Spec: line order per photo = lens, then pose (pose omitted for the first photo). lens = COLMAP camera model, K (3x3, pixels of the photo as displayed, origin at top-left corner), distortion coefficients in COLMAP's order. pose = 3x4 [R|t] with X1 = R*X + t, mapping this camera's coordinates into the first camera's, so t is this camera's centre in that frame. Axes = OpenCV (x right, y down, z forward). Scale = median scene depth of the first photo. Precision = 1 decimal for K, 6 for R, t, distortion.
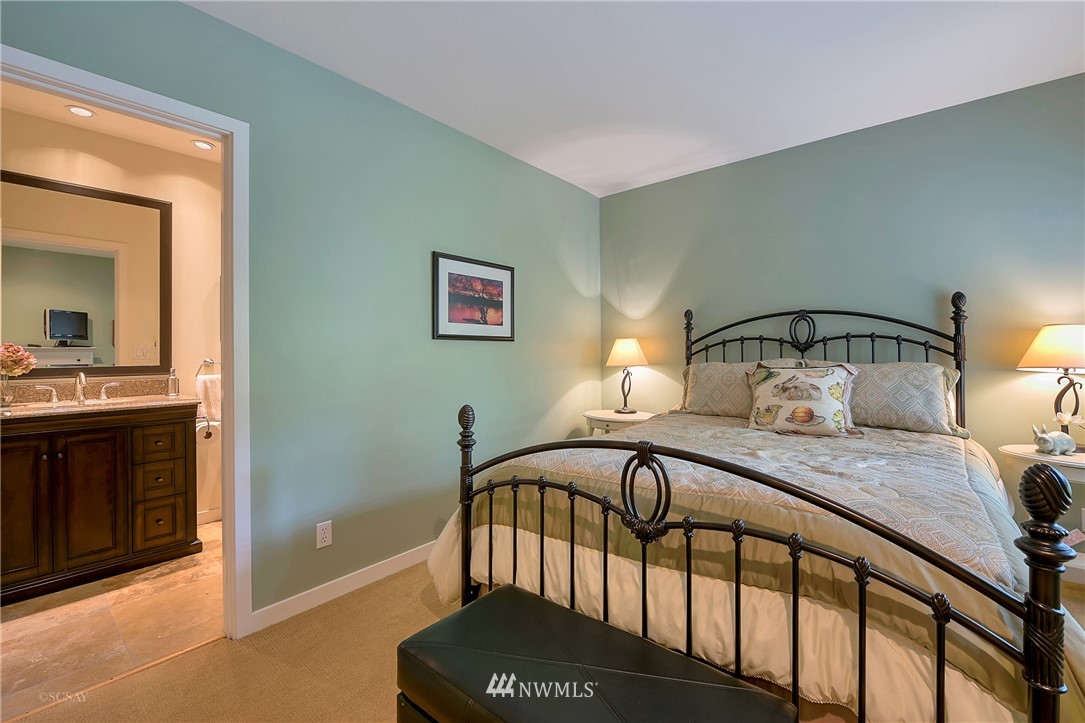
lens RADIAL K [[466.2, 0, 544.7], [0, 466.2, 356.4], [0, 0, 1]] dist [0.000543, -0.000086]
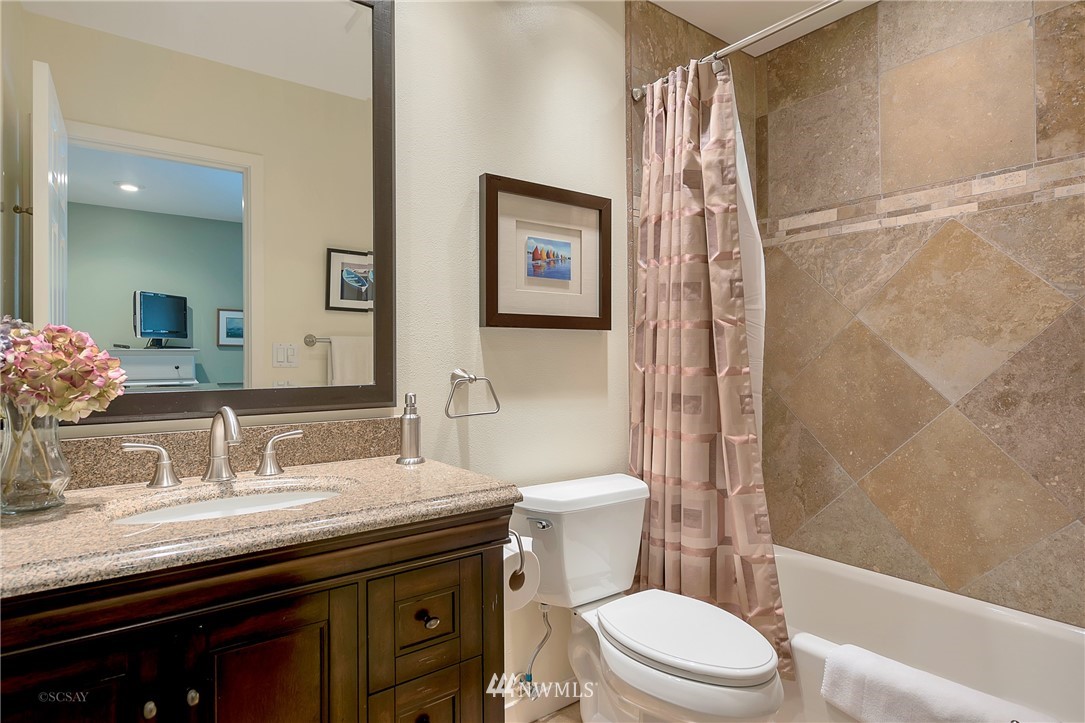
lens RADIAL K [[588.3, 0, 540.4], [0, 588.3, 363.8], [0, 0, 1]] dist [0.004204, 0.000718]
pose [[0.977312, -0.000514, -0.211805, -0.639852], [0.001378, 0.999991, 0.003934, -0.000339], [0.211801, -0.004137, 0.977304, 0.586407]]
